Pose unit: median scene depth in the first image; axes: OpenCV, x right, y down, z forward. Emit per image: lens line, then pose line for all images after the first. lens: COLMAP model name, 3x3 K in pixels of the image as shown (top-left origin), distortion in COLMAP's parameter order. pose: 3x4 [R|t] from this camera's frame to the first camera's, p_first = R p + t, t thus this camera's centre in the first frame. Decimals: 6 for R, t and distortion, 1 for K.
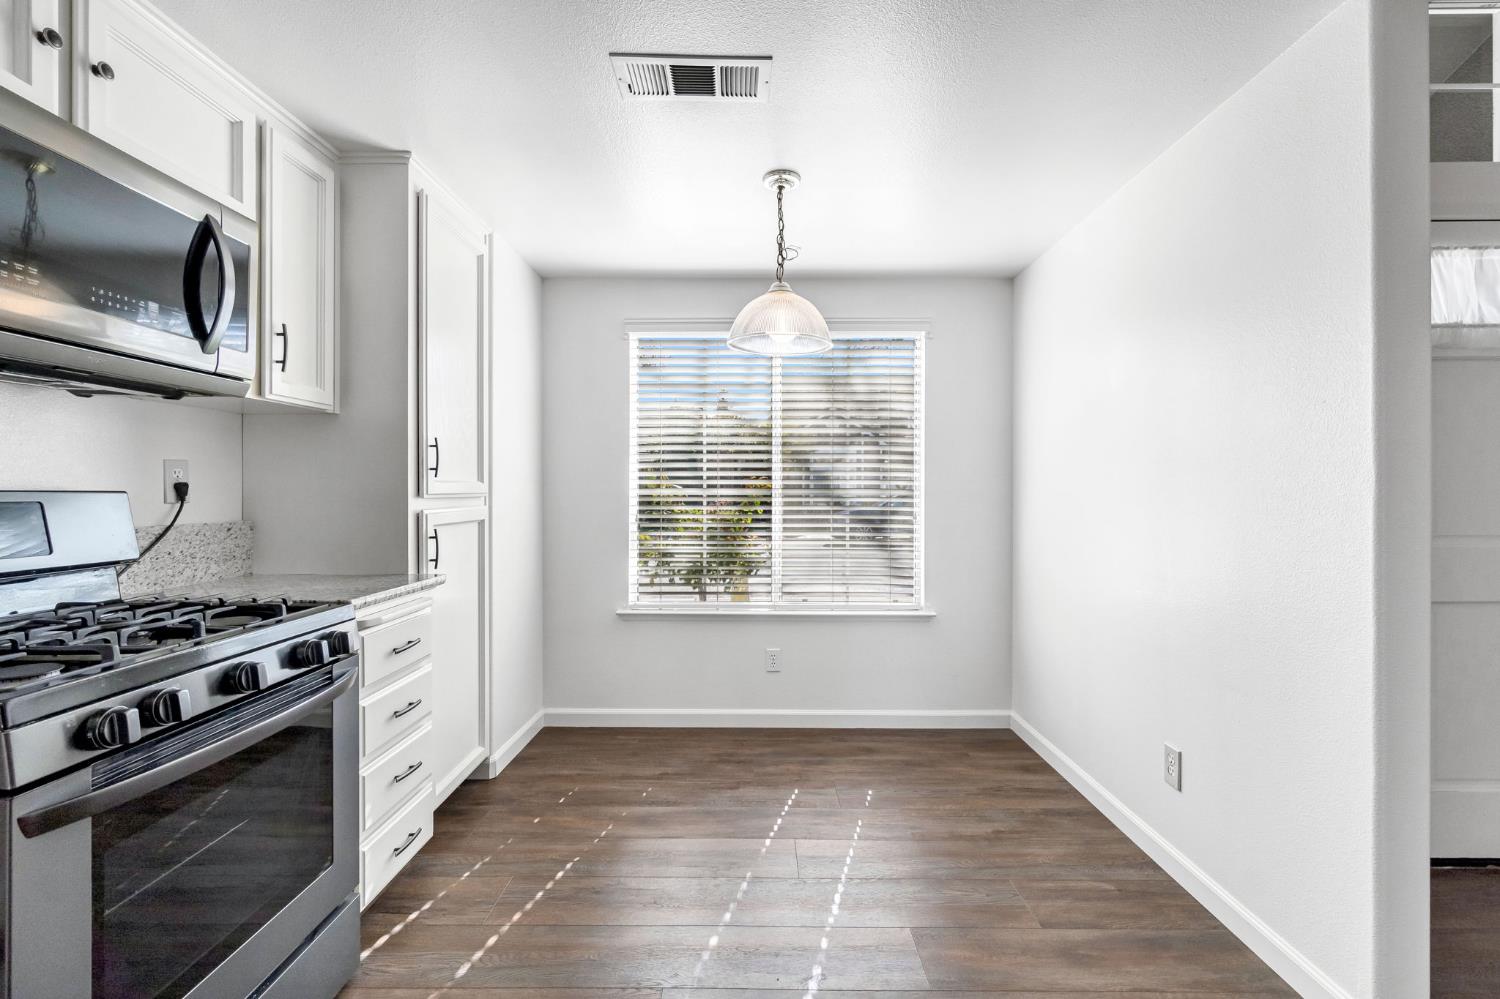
lens RADIAL K [[652.7, 0, 757.5], [0, 652.7, 494.2], [0, 0, 1]] dist [-0.002754, -0.000719]
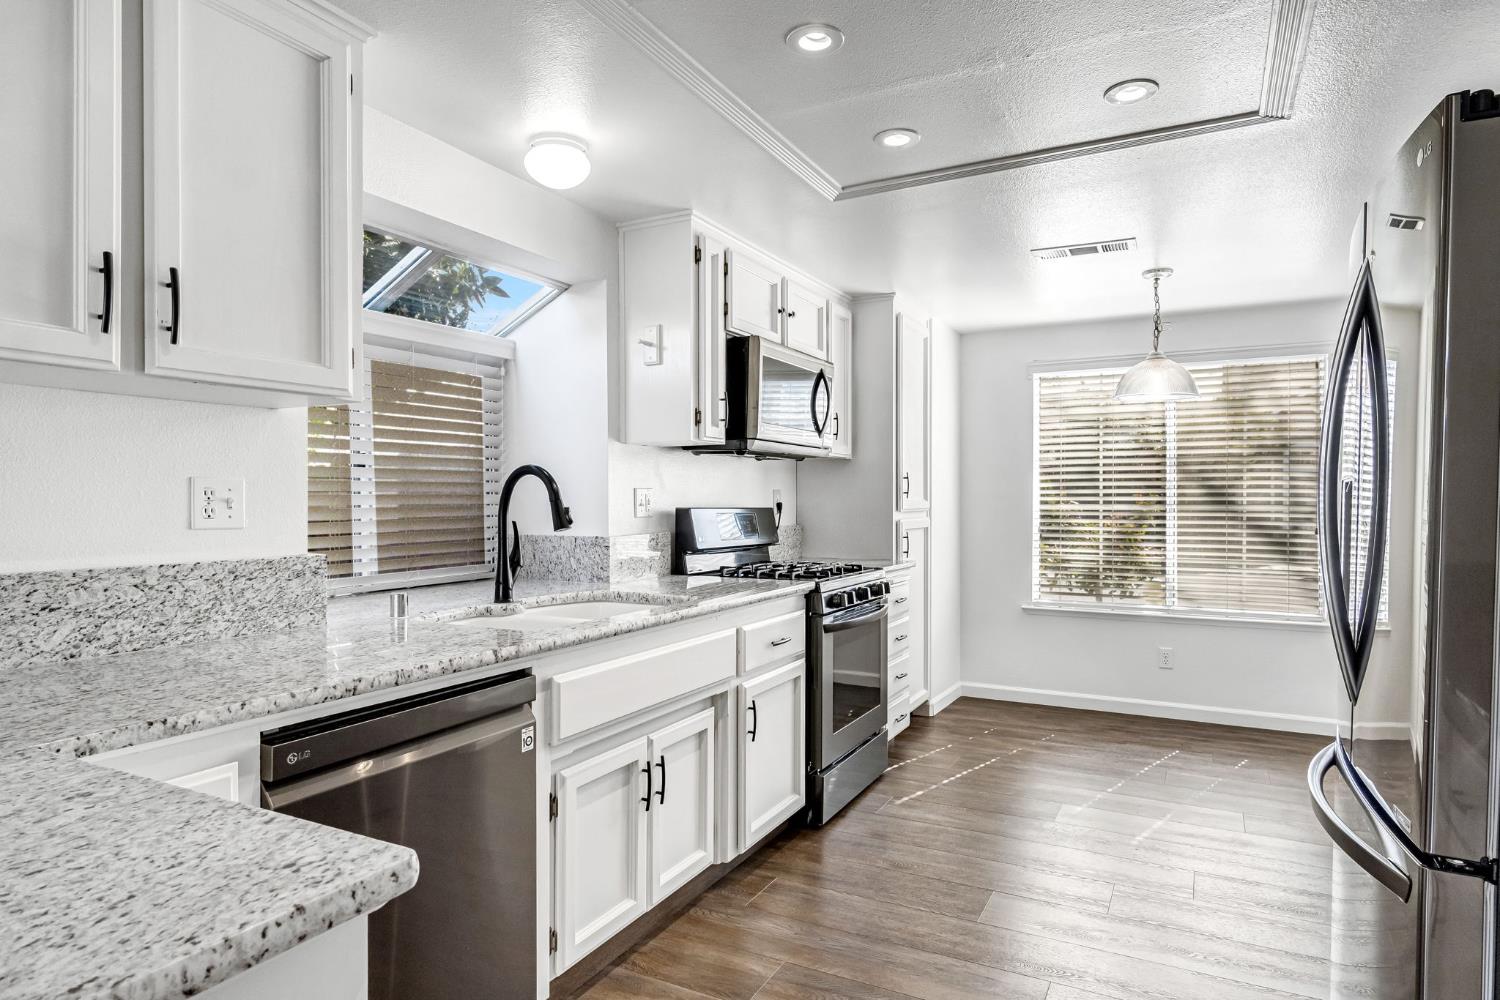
lens RADIAL K [[862.8, 0, 758.6], [0, 862.8, 505.7], [0, 0, 1]] dist [0.013520, -0.001502]
pose [[0.886350, 0.002315, -0.463010, 0.092746], [-0.002013, 0.999997, 0.001145, -0.006883], [0.463011, -0.000082, 0.886353, -0.645839]]
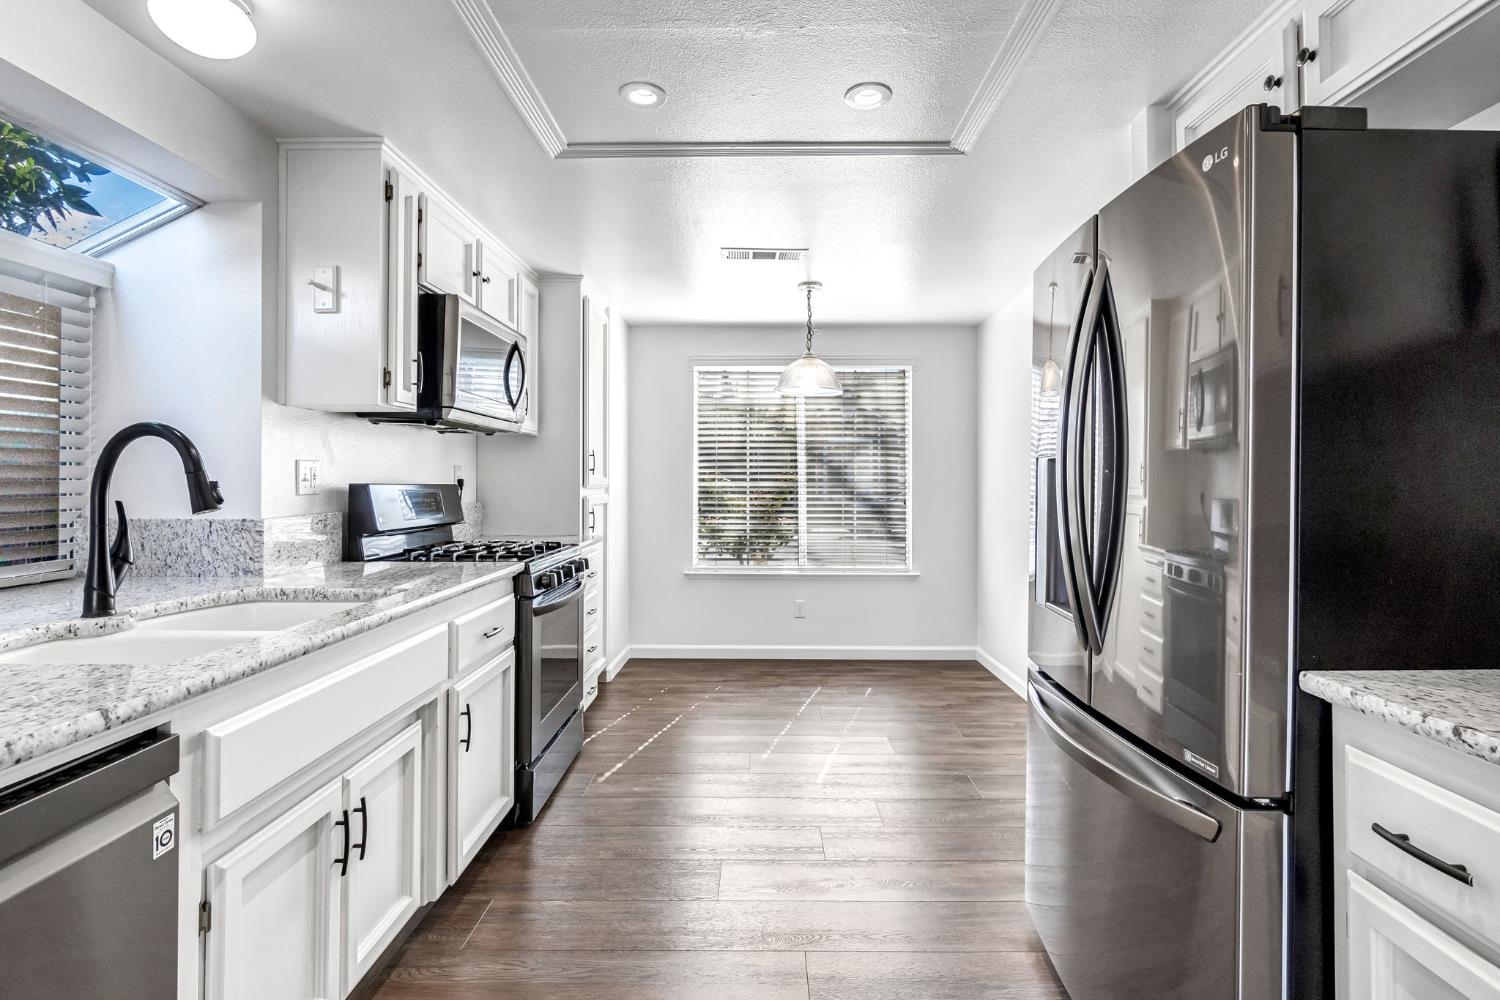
lens RADIAL K [[732.1, 0, 756.7], [0, 732.1, 472.2], [0, 0, 1]] dist [-0.003296, -0.001439]
pose [[0.999949, 0.000629, -0.010062, -0.050681], [-0.000798, 0.999859, -0.016785, -0.002402], [0.010050, 0.016793, 0.999808, -0.521780]]
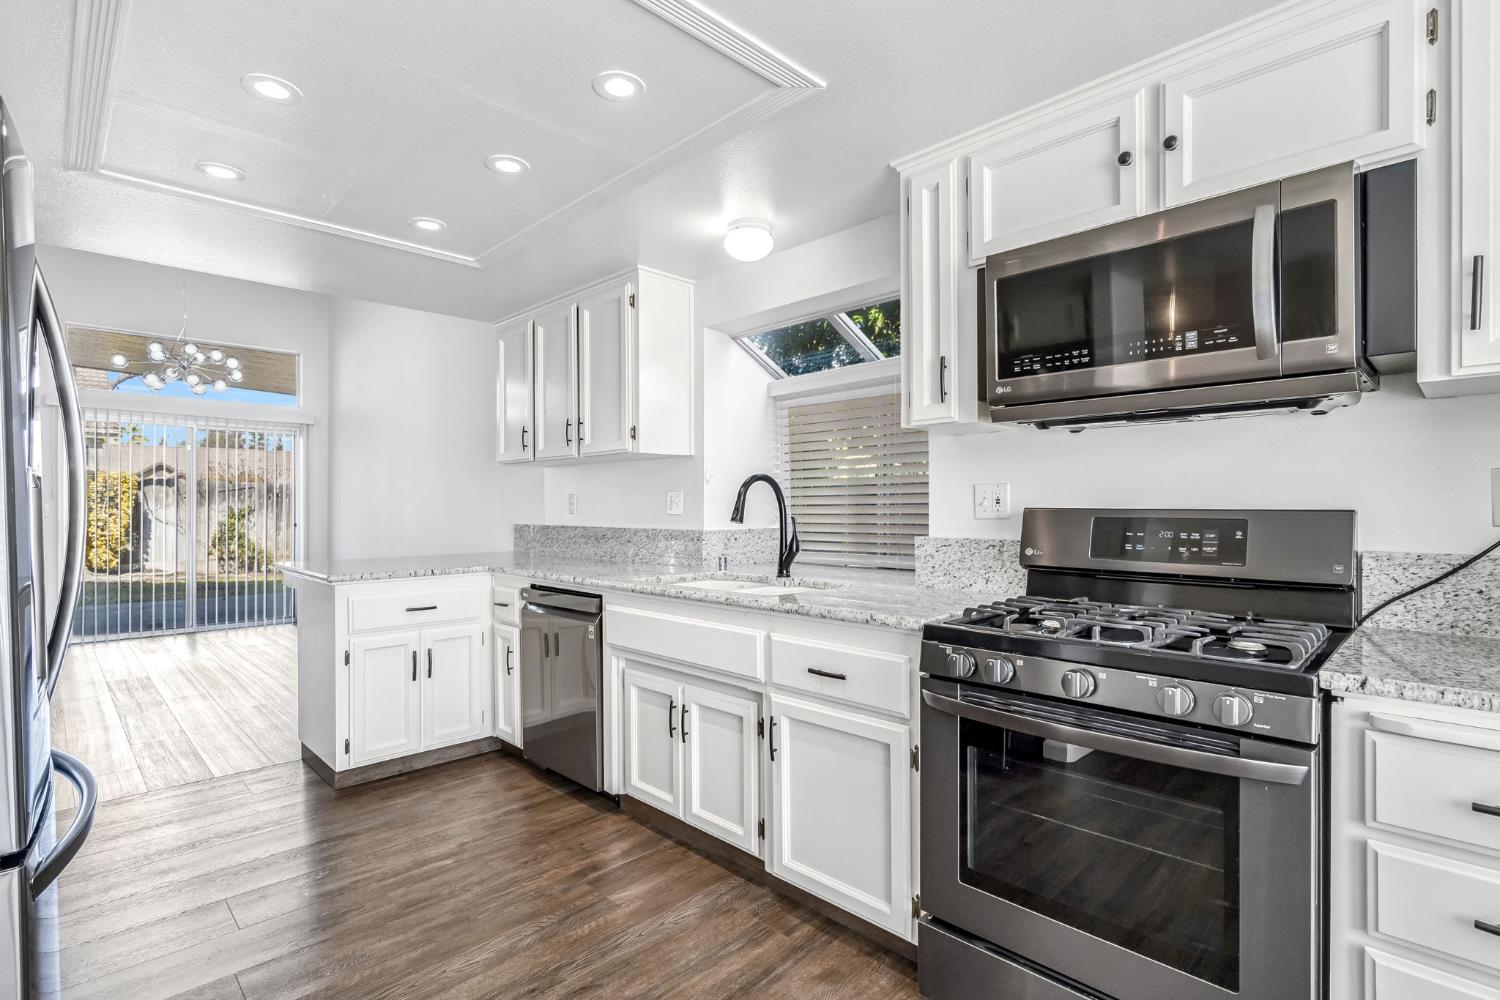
lens RADIAL K [[728.4, 0, 745.9], [0, 728.4, 507.1], [0, 0, 1]] dist [-0.000364, 0.000011]
pose [[-0.716429, 0.003314, -0.697652, 0.170797], [-0.000333, 0.999987, 0.005092, -0.006790], [0.697660, 0.003880, -0.716419, 0.555107]]
